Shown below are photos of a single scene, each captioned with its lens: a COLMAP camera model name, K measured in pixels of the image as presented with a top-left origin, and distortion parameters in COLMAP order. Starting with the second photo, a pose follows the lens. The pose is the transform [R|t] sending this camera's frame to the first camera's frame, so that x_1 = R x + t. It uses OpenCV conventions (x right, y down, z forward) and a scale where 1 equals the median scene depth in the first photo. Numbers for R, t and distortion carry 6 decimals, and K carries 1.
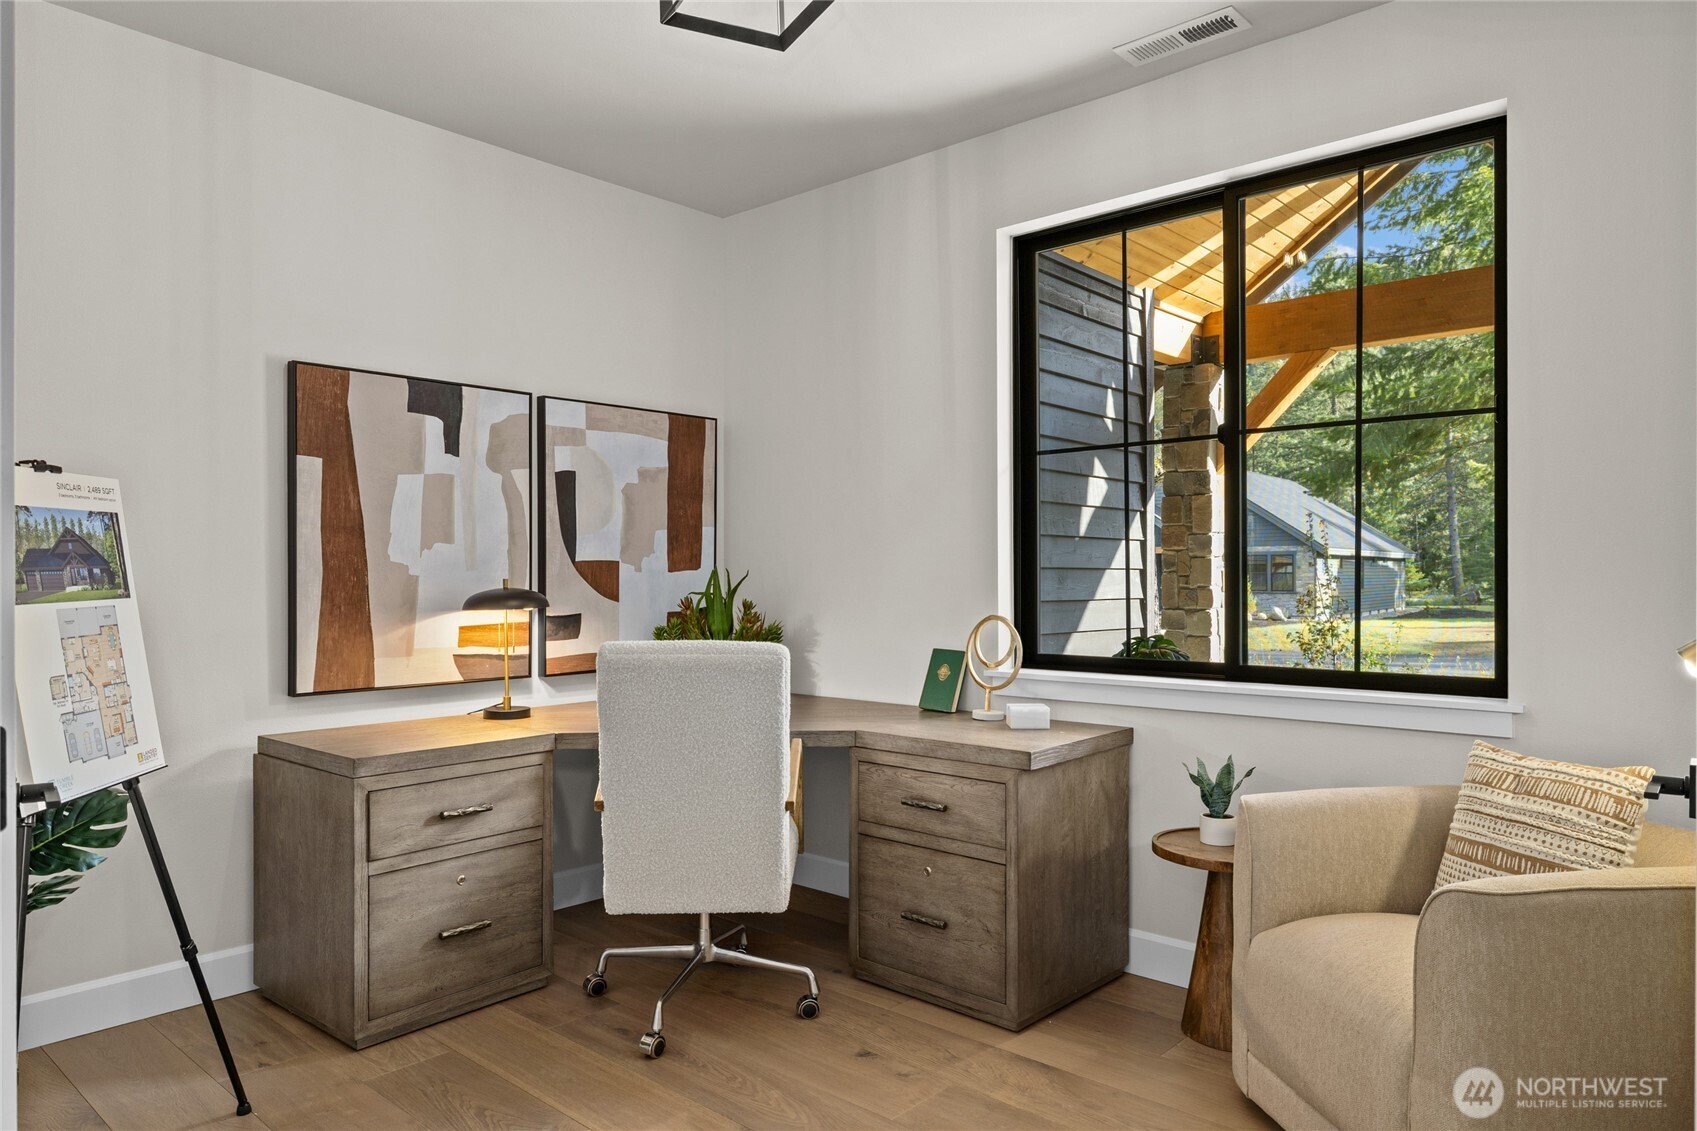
lens RADIAL K [[1069.4, 0, 848.5], [0, 1069.4, 569.6], [0, 0, 1]] dist [0.000032, 0.000021]
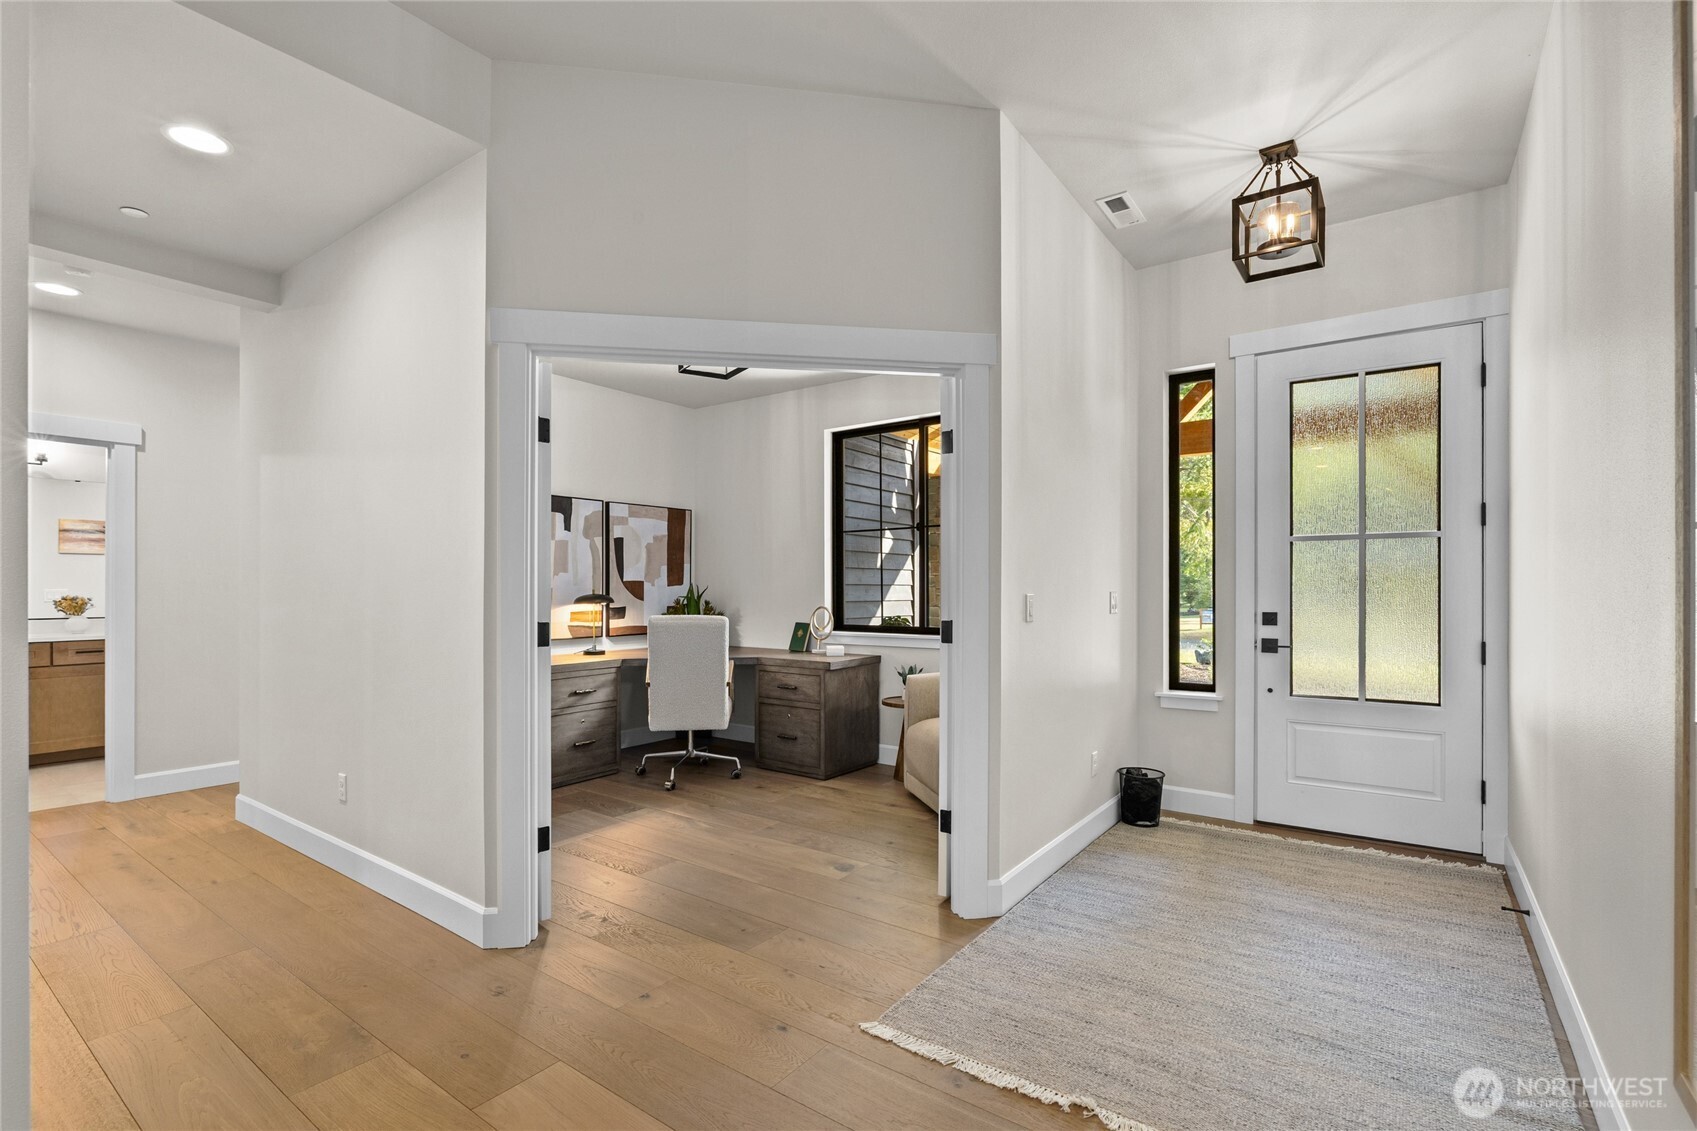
lens RADIAL K [[774.9, 0, 835.8], [0, 774.9, 590.5], [0, 0, 1]] dist [-0.004063, -0.000100]
pose [[0.996304, 0.001902, 0.085876, 0.028884], [-0.002587, 0.999966, 0.007865, -0.002786], [-0.085858, -0.008058, 0.996275, -0.617965]]
